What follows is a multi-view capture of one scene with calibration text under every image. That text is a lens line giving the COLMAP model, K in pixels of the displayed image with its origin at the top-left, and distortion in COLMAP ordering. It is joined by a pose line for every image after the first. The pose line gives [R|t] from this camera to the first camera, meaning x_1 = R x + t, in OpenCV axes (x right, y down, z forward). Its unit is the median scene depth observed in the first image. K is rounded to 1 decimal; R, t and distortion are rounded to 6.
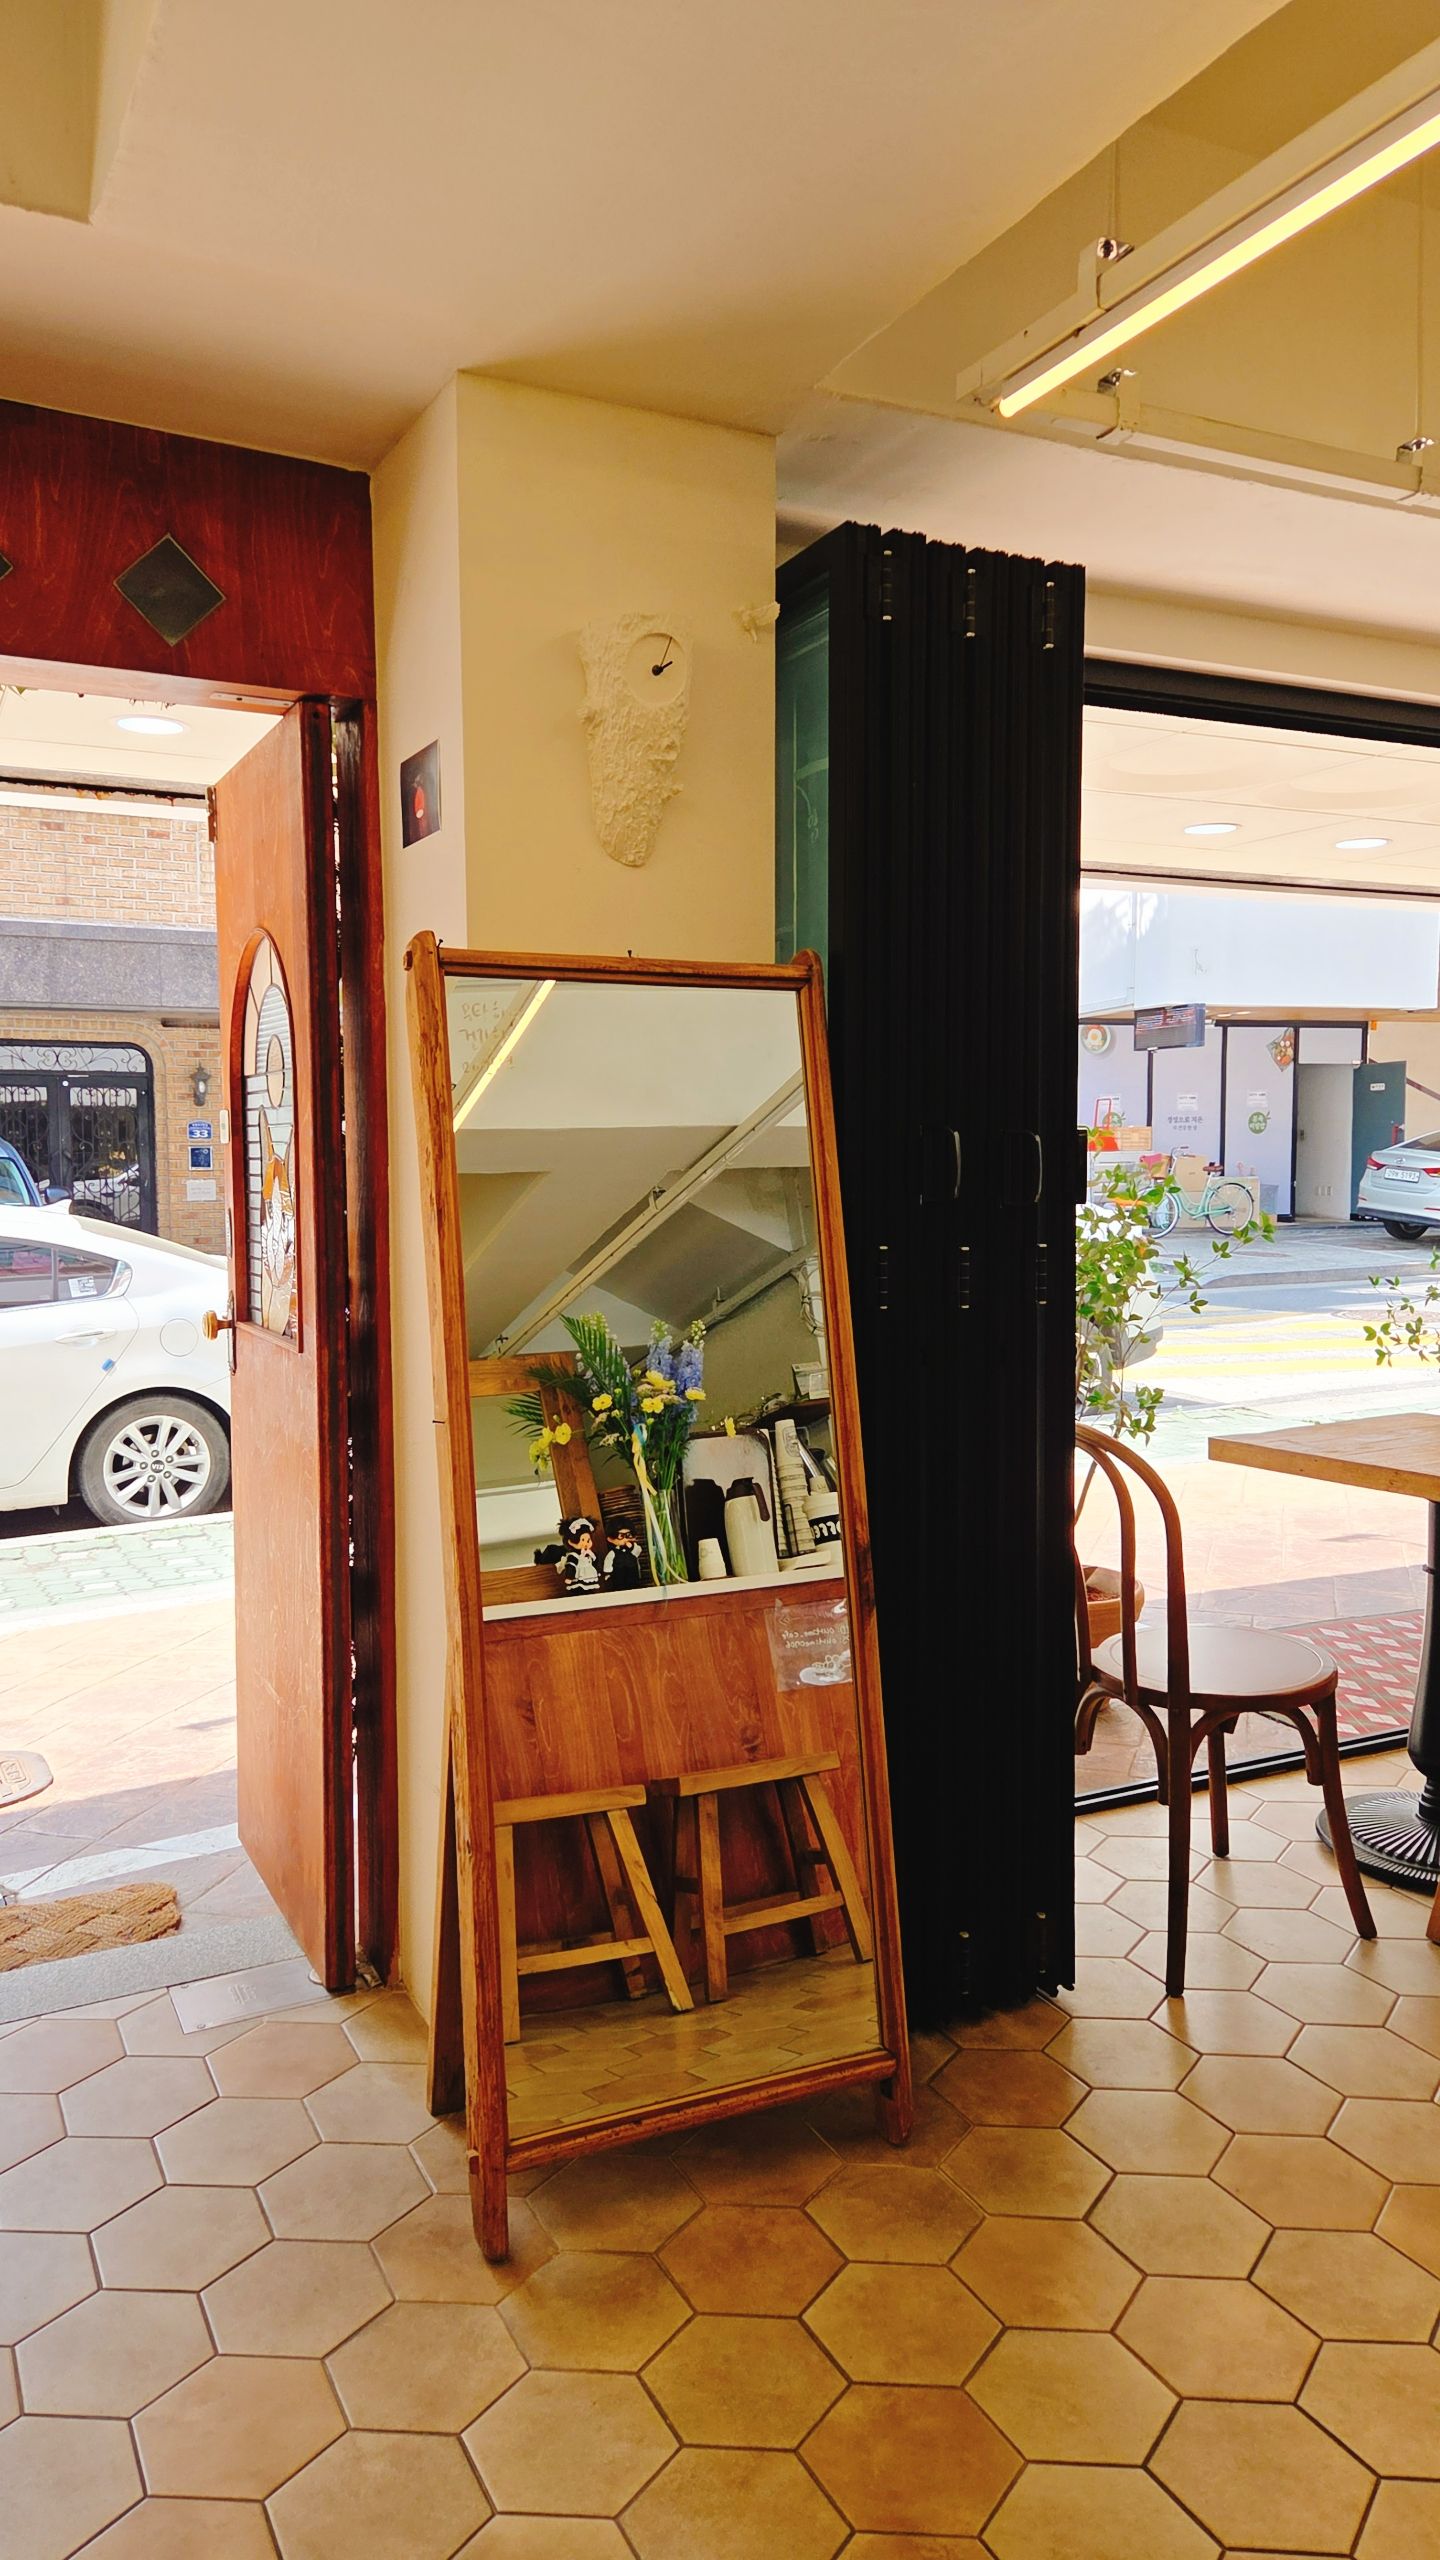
lens RADIAL K [[1770.1, 0, 718.5], [0, 1770.1, 1277.1], [0, 0, 1]] dist [0.050824, -0.002654]
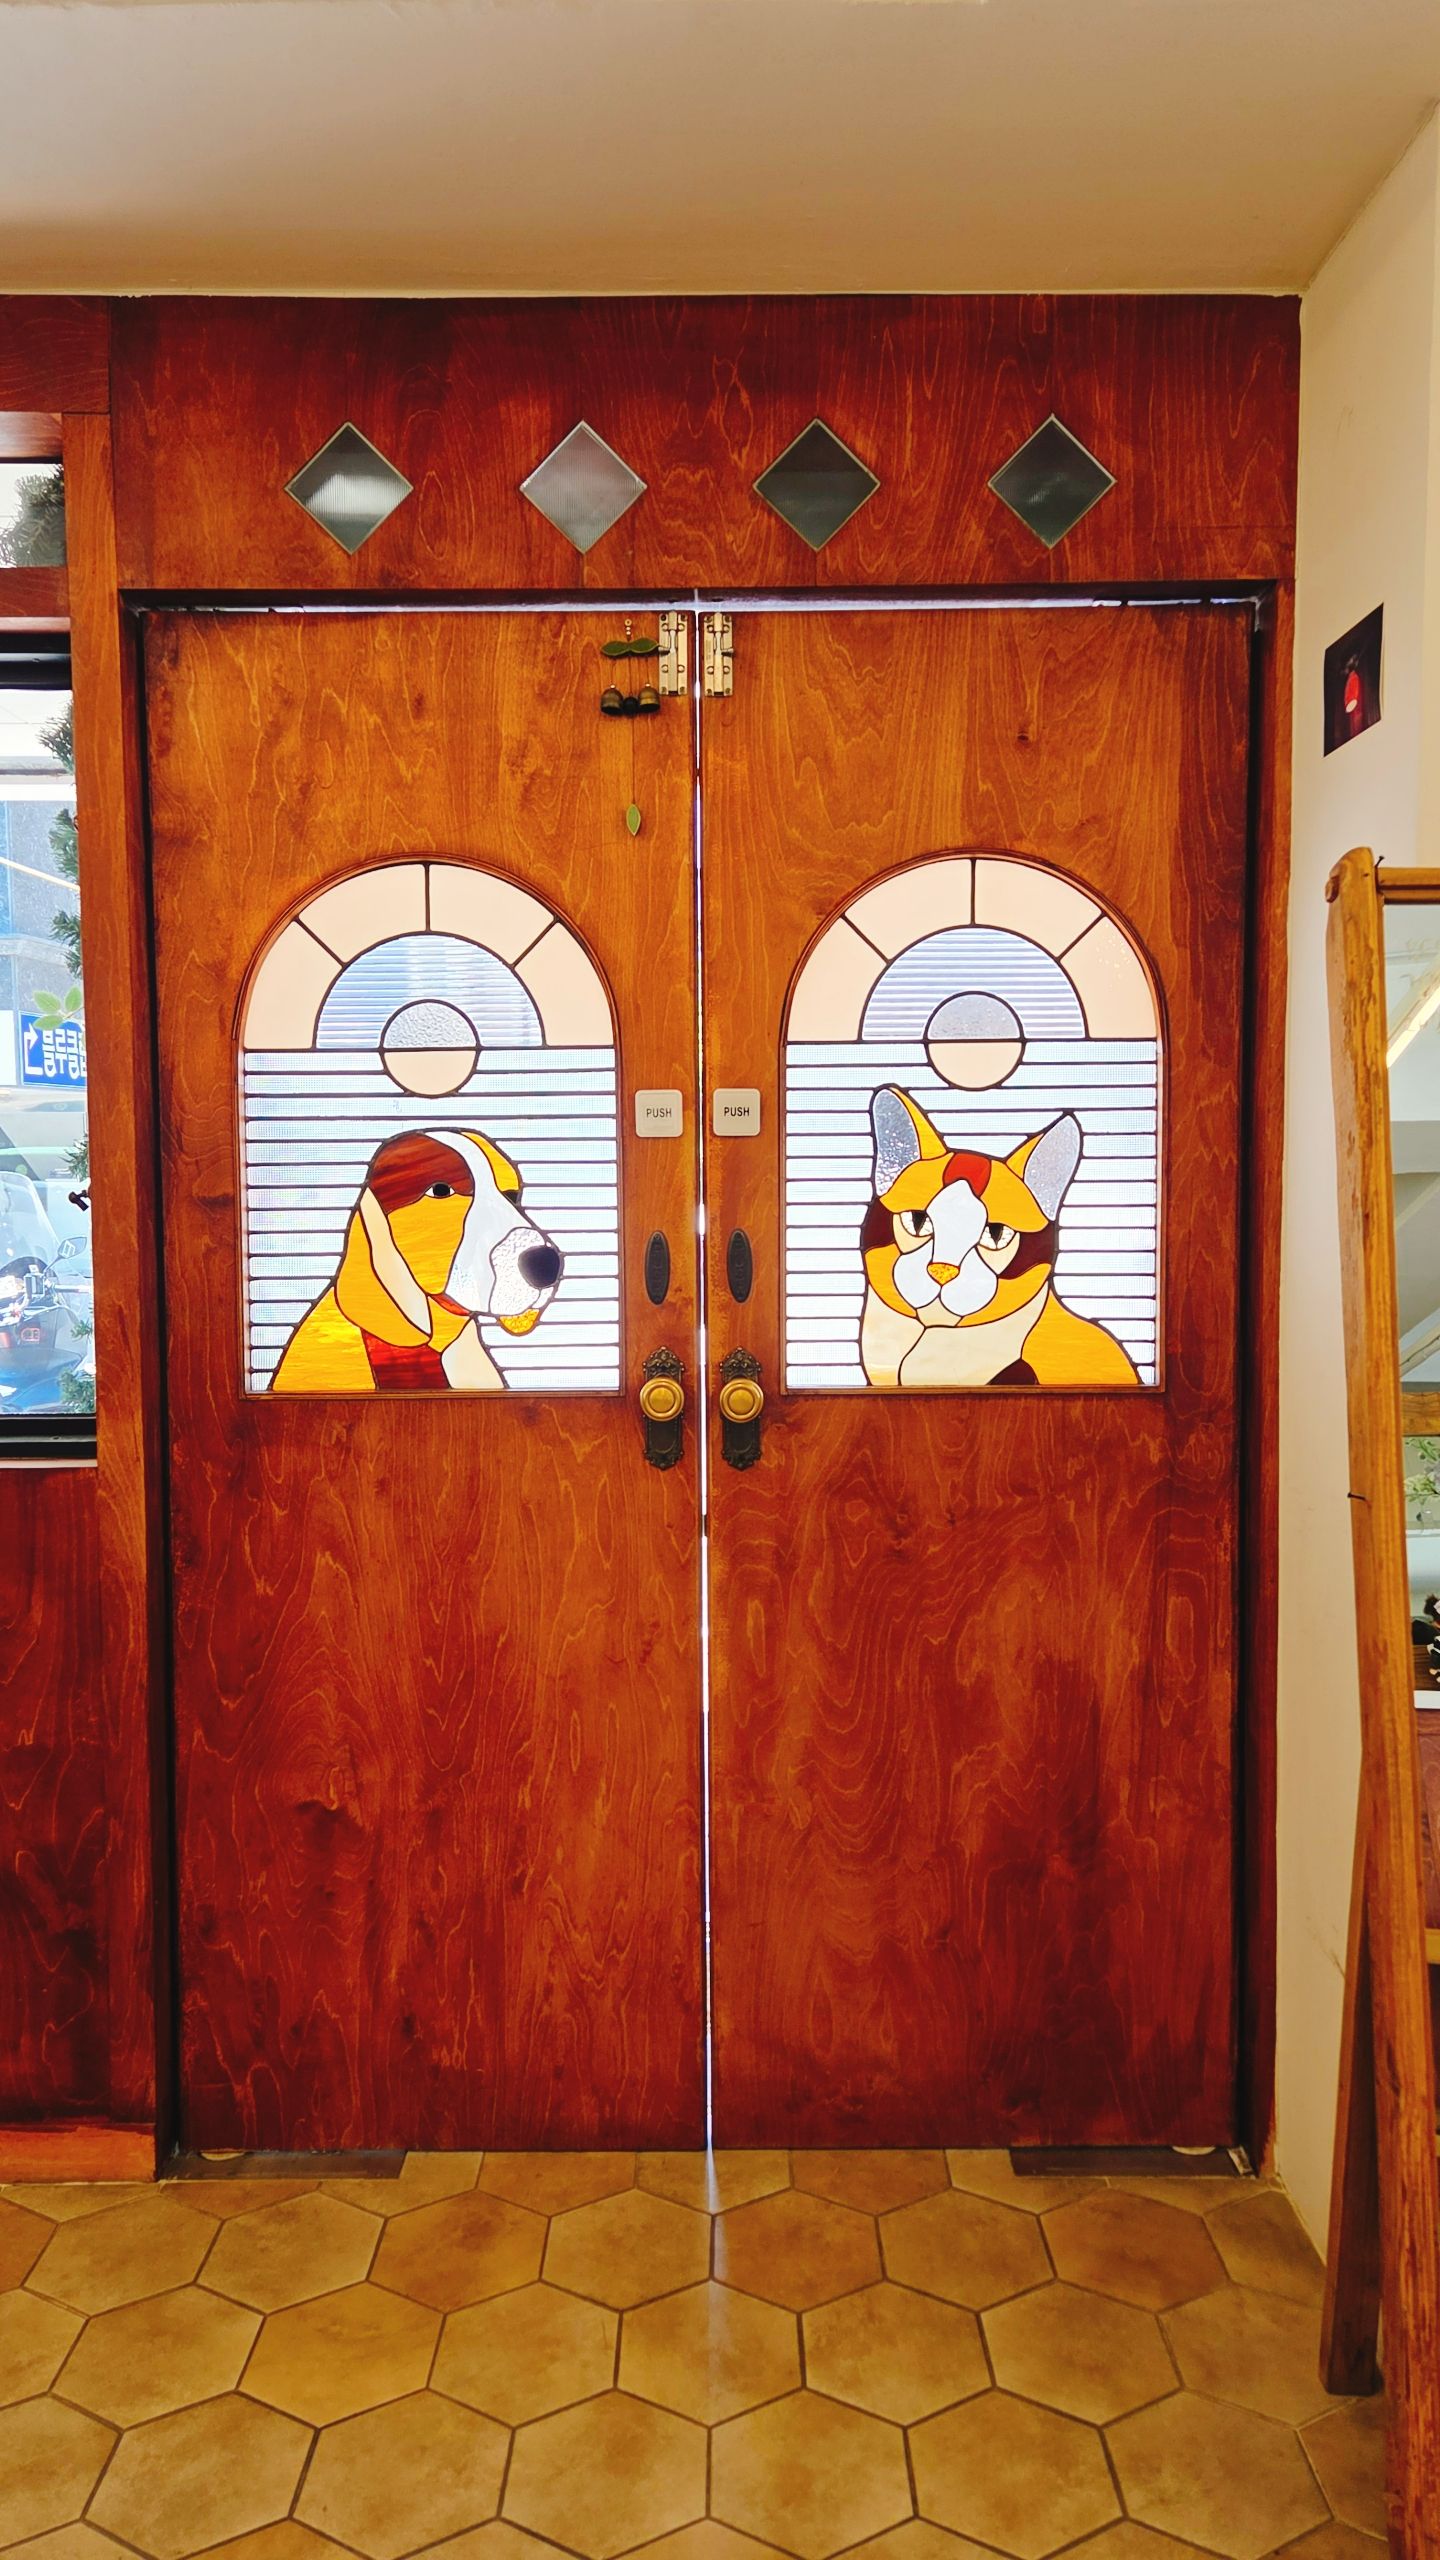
lens RADIAL K [[1770.1, 0, 719.7], [0, 1770.1, 1274.6], [0, 0, 1]] dist [0.050824, -0.002654]
pose [[0.892607, 0.027141, -0.450018, -0.054629], [-0.030539, 0.999534, -0.000289, -0.003248], [0.449801, 0.014001, 0.893019, 0.178613]]
